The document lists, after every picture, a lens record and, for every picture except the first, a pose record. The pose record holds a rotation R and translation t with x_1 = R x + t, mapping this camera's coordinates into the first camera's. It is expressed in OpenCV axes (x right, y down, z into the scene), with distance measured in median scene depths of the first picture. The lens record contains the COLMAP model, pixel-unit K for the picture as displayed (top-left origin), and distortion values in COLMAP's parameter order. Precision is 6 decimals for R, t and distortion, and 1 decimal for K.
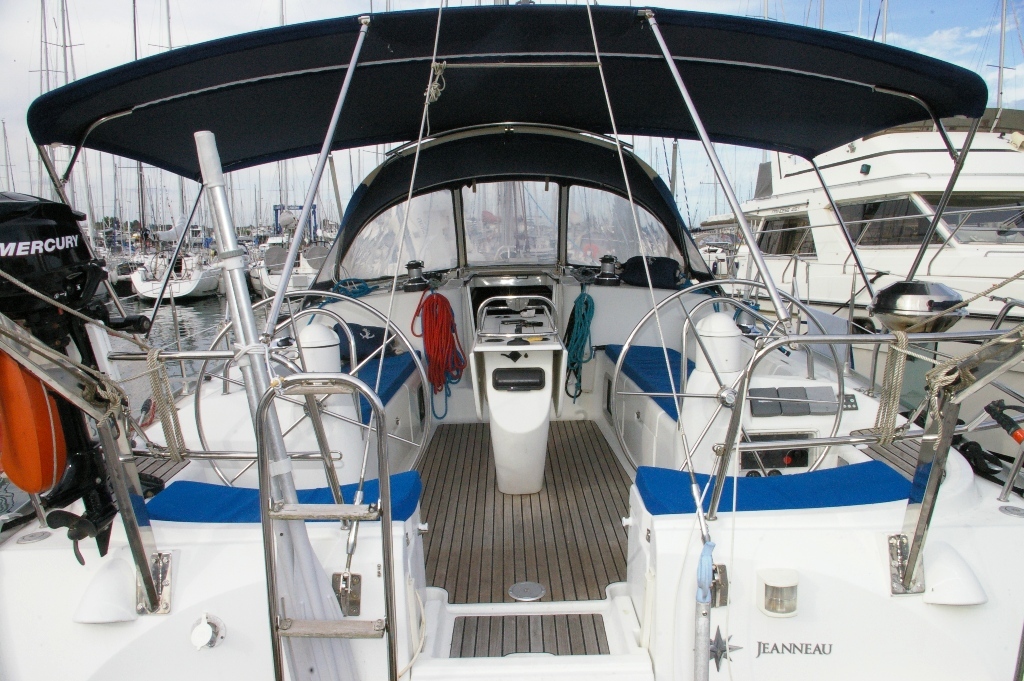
lens RADIAL K [[801.0, 0, 512.0], [0, 801.0, 340.5], [0, 0, 1]] dist [-0.043906, -0.003381]
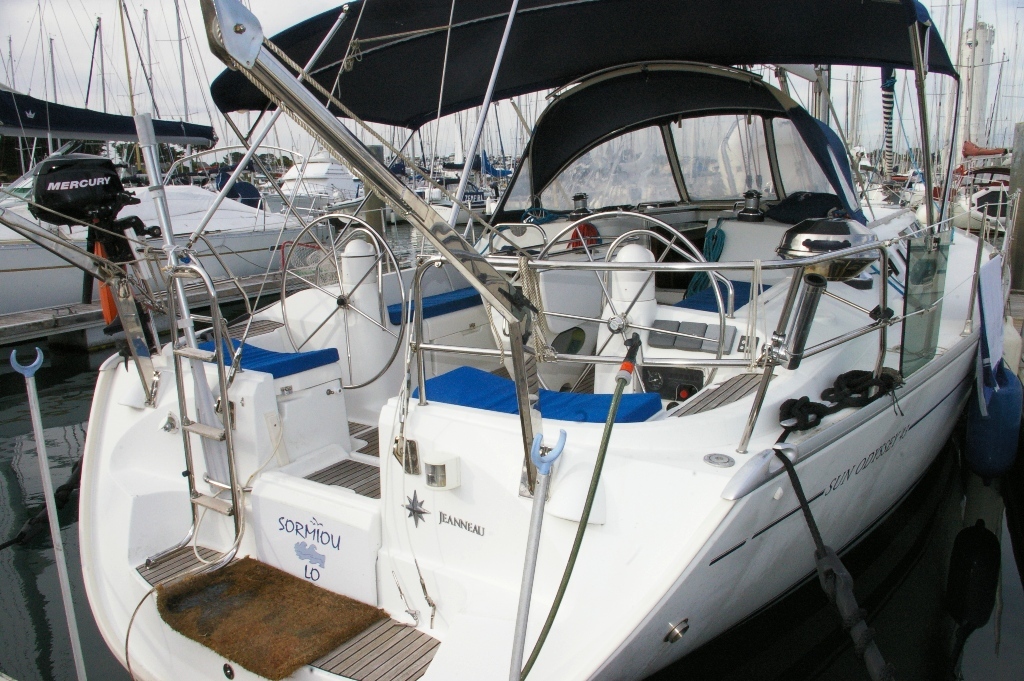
lens RADIAL K [[792.9, 0, 512.0], [0, 792.9, 340.5], [0, 0, 1]] dist [-0.081133, 0.003146]
pose [[0.822875, 0.111881, -0.557098, 0.484643], [-0.064879, 0.992512, 0.103493, -0.004816], [0.564506, -0.049018, 0.823972, 0.038548]]
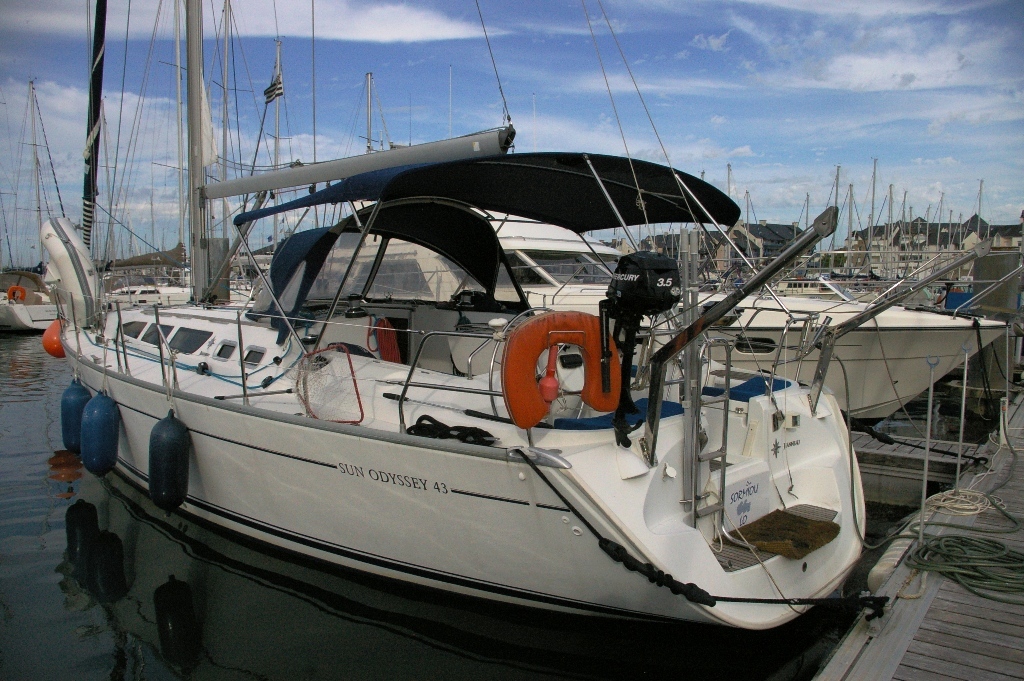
lens RADIAL K [[801.0, 0, 512.0], [0, 801.0, 340.5], [0, 0, 1]] dist [-0.043906, -0.003381]
pose [[0.703488, -0.044040, 0.709341, -0.954171], [0.081783, 0.996464, -0.019242, 0.020865], [-0.705986, 0.071548, 0.704602, -0.076268]]
